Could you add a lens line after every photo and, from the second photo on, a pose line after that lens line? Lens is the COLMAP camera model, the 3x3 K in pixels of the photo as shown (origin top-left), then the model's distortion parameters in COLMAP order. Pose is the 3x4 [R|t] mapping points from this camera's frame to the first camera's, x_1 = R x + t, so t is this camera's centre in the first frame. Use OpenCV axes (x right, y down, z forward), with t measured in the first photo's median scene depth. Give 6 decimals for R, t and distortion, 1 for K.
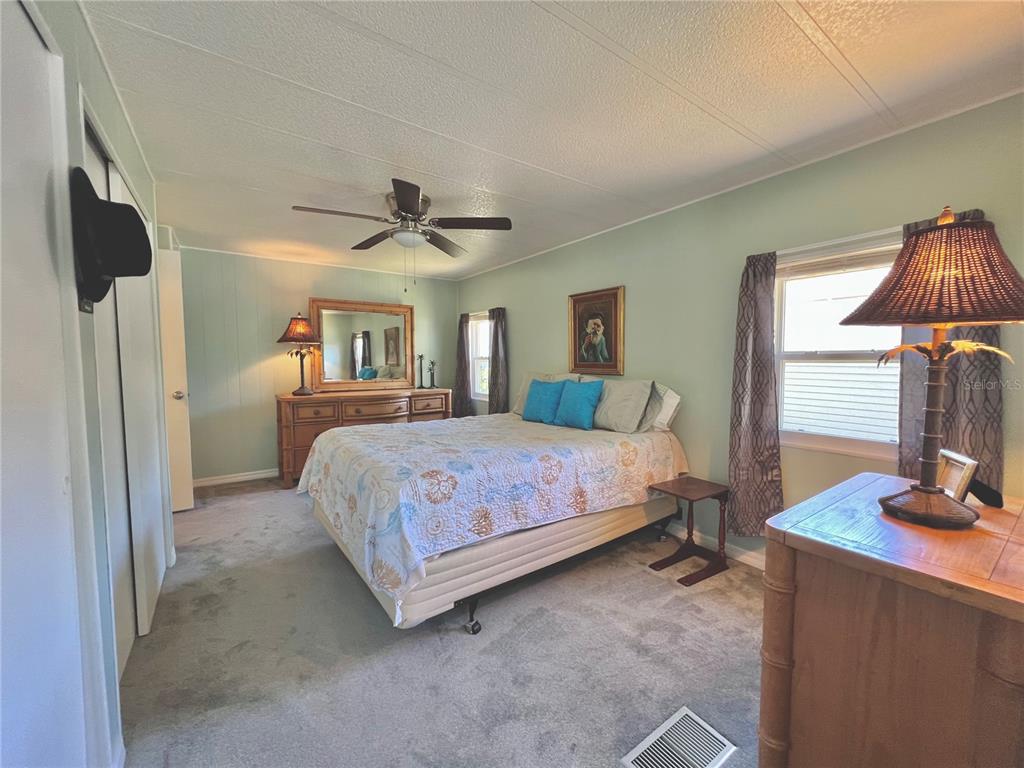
lens RADIAL K [[411.4, 0, 506.4], [0, 411.4, 382.0], [0, 0, 1]] dist [-0.002536, 0.001127]
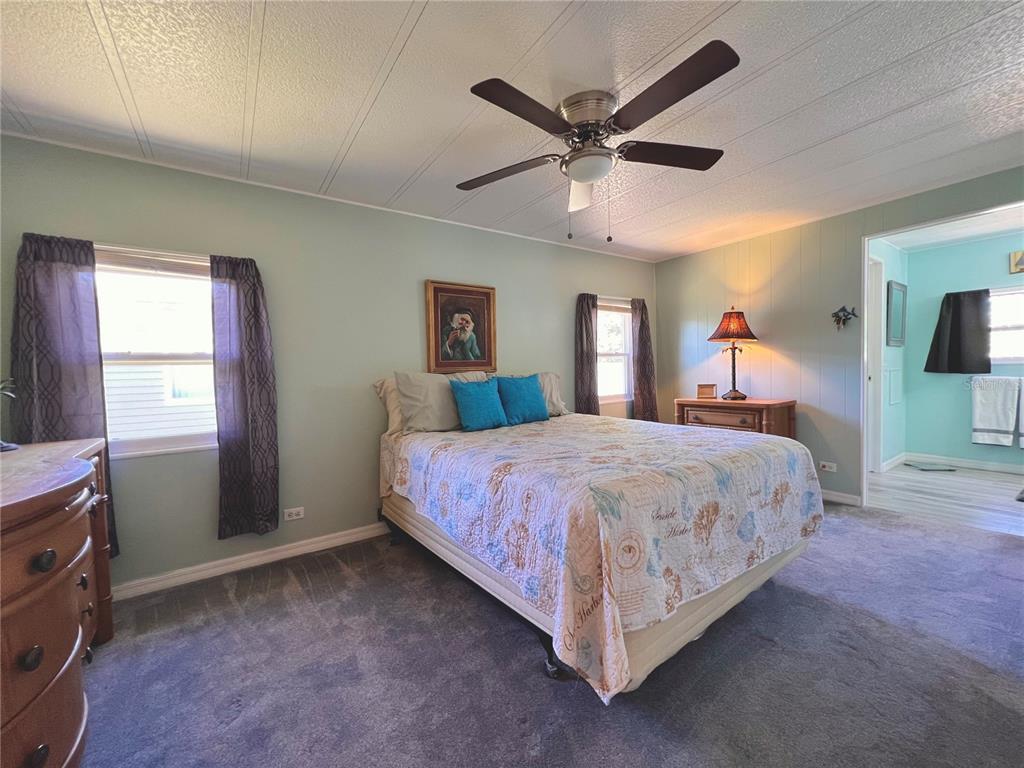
lens RADIAL K [[410.4, 0, 515.1], [0, 410.4, 385.7], [0, 0, 1]] dist [-0.003299, 0.000679]
pose [[-0.002044, -0.040959, 0.999159, -0.721198], [0.079396, 0.996000, 0.040991, -0.019431], [-0.996841, 0.079413, 0.001216, 0.889968]]
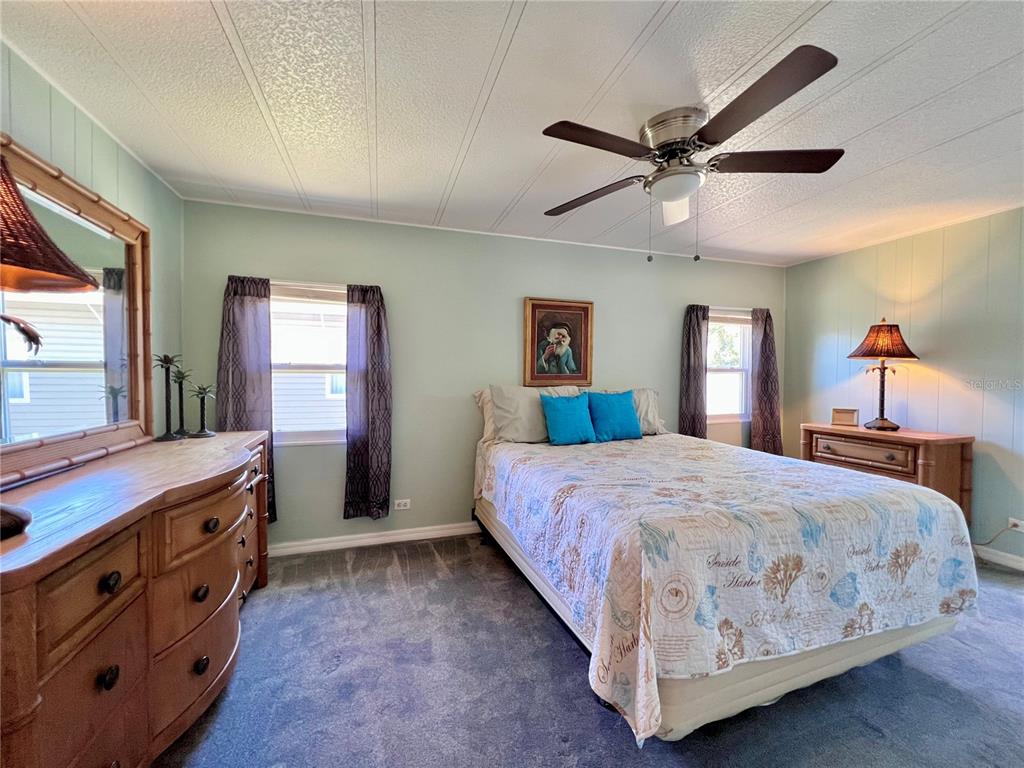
lens RADIAL K [[410.4, 0, 514.4], [0, 410.4, 385.7], [0, 0, 1]] dist [-0.003299, 0.000679]
pose [[0.288685, -0.027735, 0.957022, -0.733197], [0.046167, 0.998821, 0.015020, -0.039662], [-0.956310, 0.039847, 0.289625, 0.825458]]
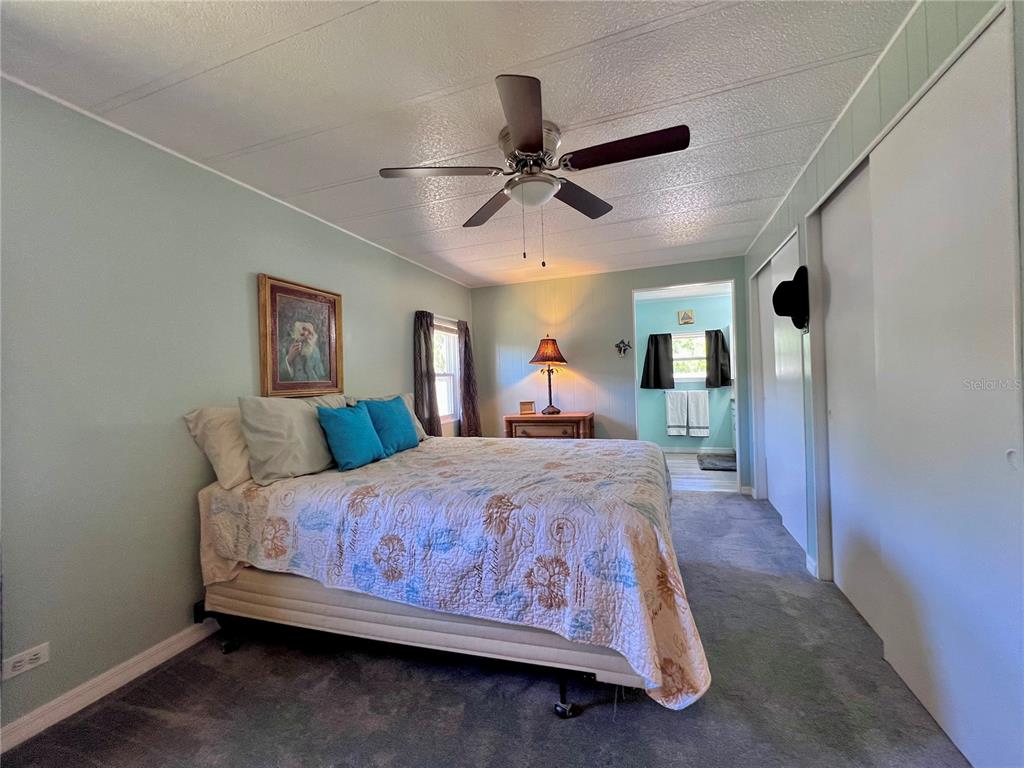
lens RADIAL K [[411.4, 0, 512.8], [0, 411.4, 386.2], [0, 0, 1]] dist [-0.002536, 0.001127]
pose [[-0.582465, 0.009183, 0.812804, -0.602576], [0.077595, 0.995998, 0.044352, -0.042269], [-0.809144, 0.088903, -0.580846, 1.133270]]
